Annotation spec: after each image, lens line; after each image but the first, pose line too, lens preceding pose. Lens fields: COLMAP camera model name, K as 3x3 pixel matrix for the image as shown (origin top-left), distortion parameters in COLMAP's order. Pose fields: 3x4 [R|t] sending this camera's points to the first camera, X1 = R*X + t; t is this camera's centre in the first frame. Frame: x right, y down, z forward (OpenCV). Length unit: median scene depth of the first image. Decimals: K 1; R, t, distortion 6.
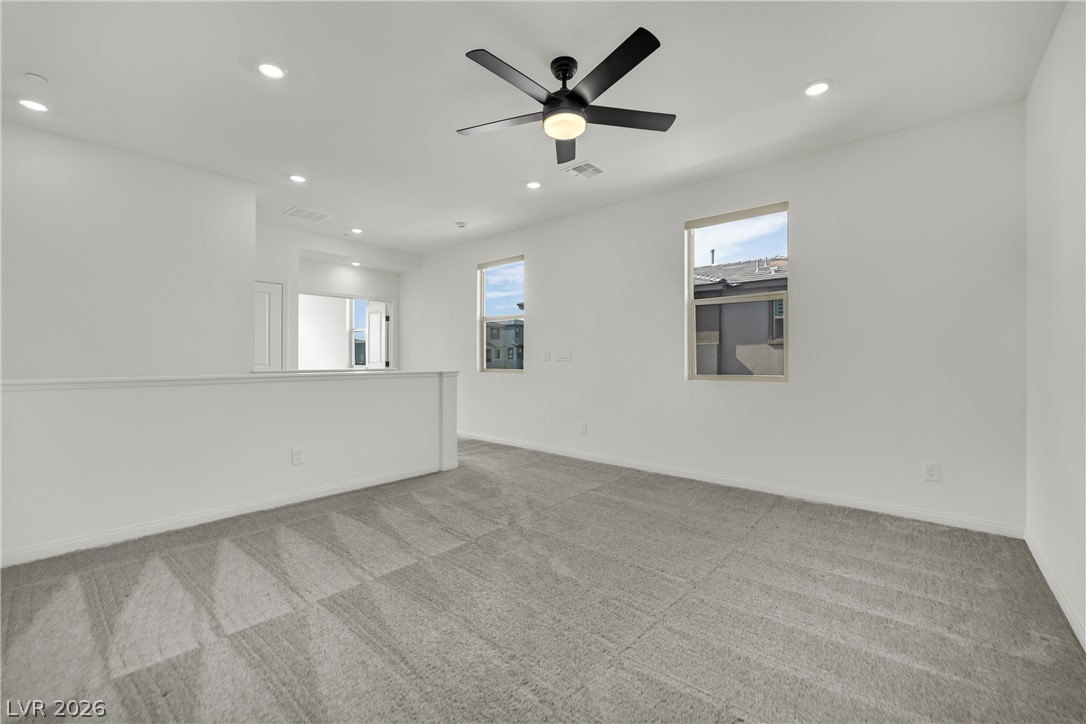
lens RADIAL K [[490.7, 0, 527.8], [0, 490.7, 355.7], [0, 0, 1]] dist [0.000625, 0.000092]
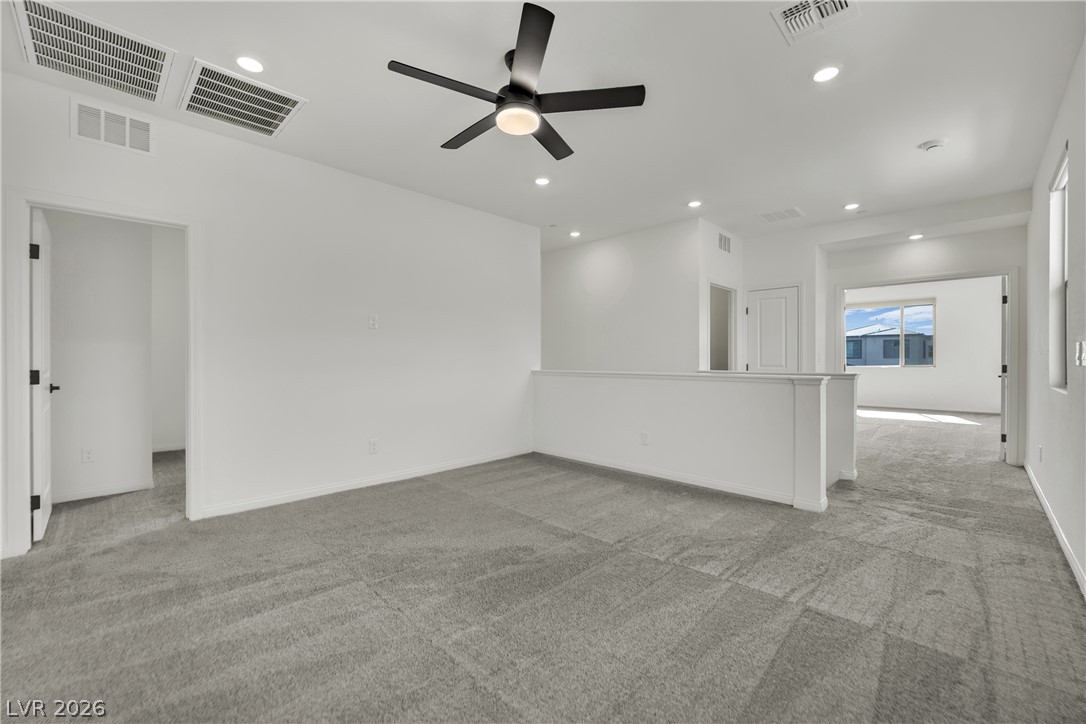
lens RADIAL K [[449.6, 0, 536.6], [0, 449.6, 362.0], [0, 0, 1]] dist [-0.009809, 0.000066]
pose [[-0.095053, 0.002569, -0.995469, 0.555088], [0.005285, 0.999984, 0.002076, 0.004990], [0.995458, -0.005064, -0.095065, 0.660239]]
